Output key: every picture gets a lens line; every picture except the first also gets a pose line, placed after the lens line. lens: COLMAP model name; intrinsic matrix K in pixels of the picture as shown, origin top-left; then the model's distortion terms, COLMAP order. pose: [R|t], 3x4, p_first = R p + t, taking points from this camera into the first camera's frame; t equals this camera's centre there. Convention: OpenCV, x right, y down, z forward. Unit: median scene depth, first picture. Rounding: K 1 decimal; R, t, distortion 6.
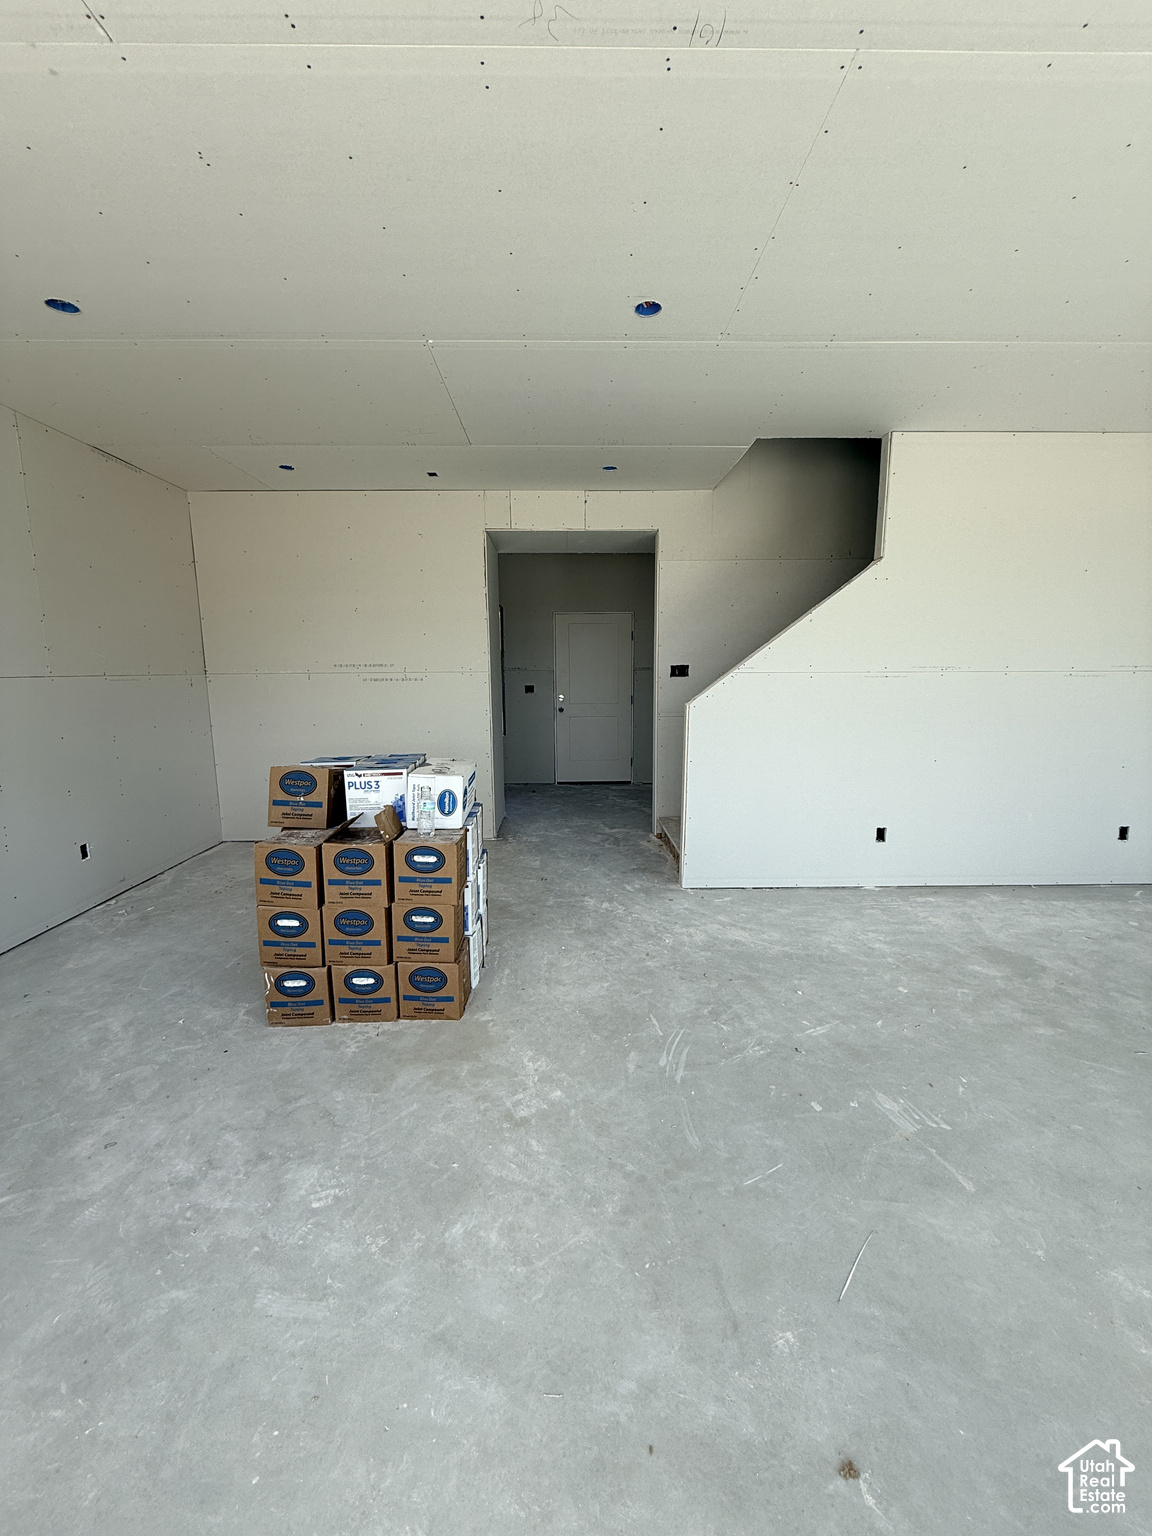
lens RADIAL K [[615.1, 0, 572.6], [0, 615.1, 764.9], [0, 0, 1]] dist [-0.000721, 0.000046]
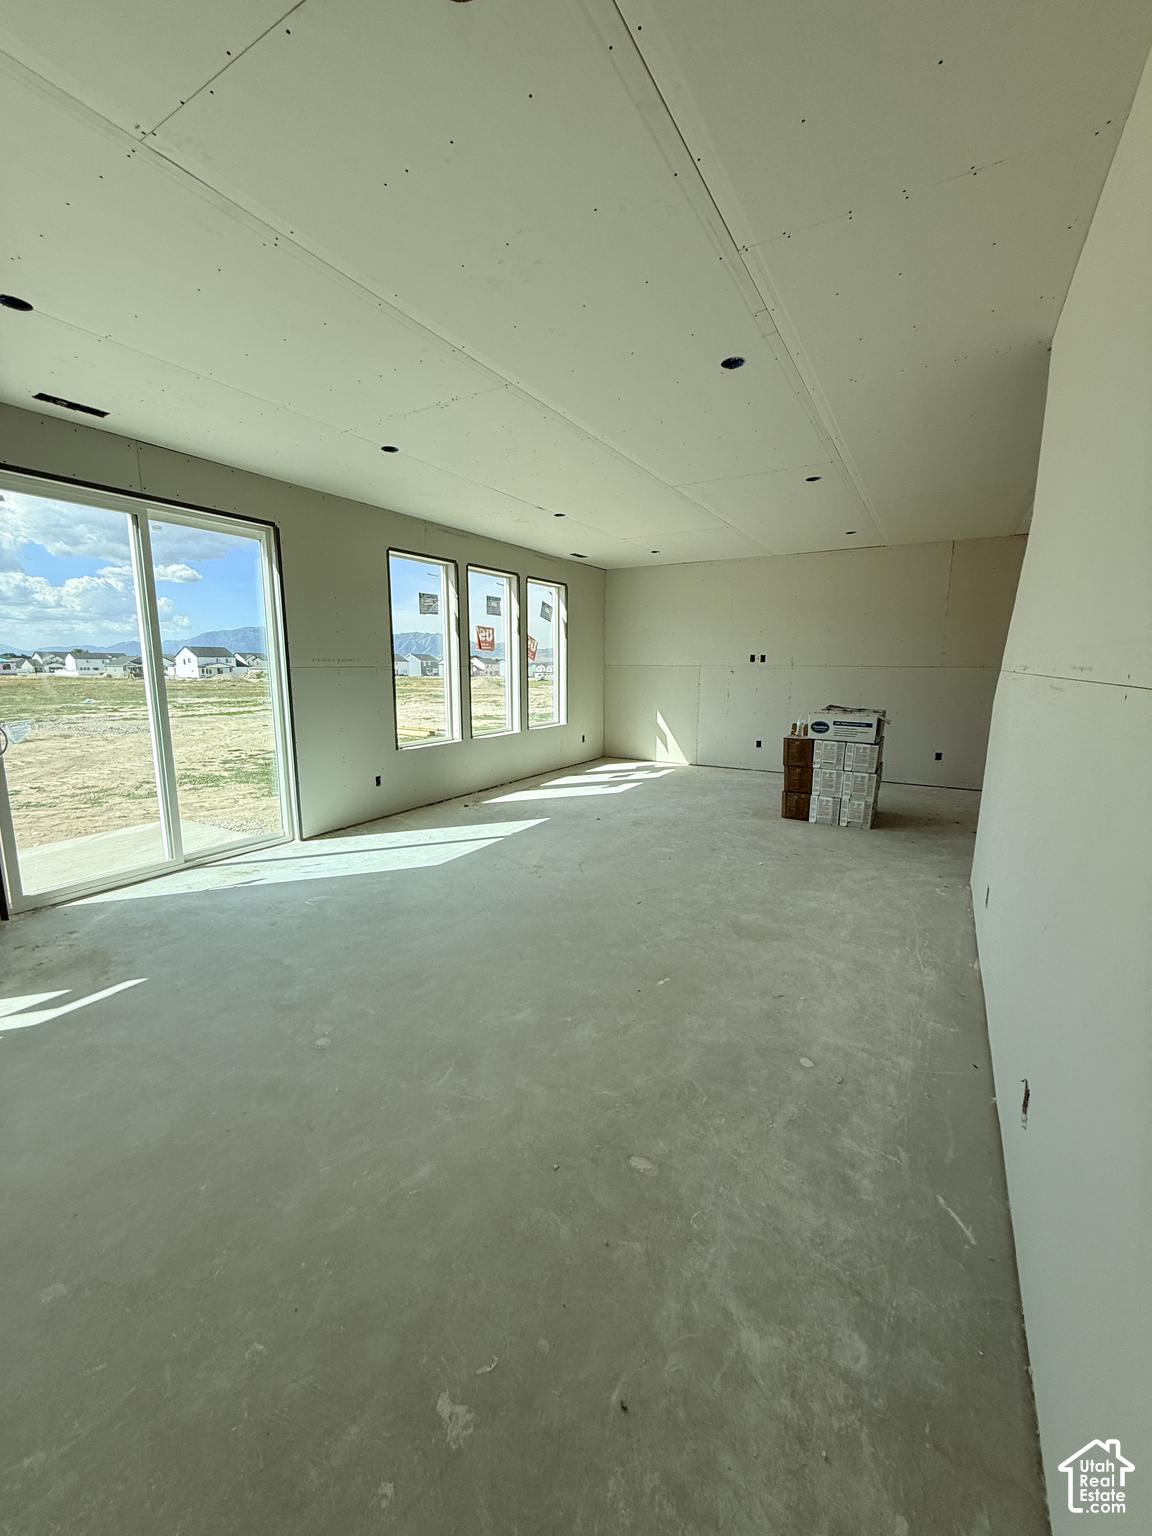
lens RADIAL K [[615.1, 0, 572.4], [0, 615.1, 768.4], [0, 0, 1]] dist [-0.000721, 0.000046]
pose [[-0.529159, 0.153620, -0.834501, 1.686177], [-0.120653, 0.959860, 0.253203, -0.199614], [0.839901, 0.234670, -0.489383, 1.129185]]
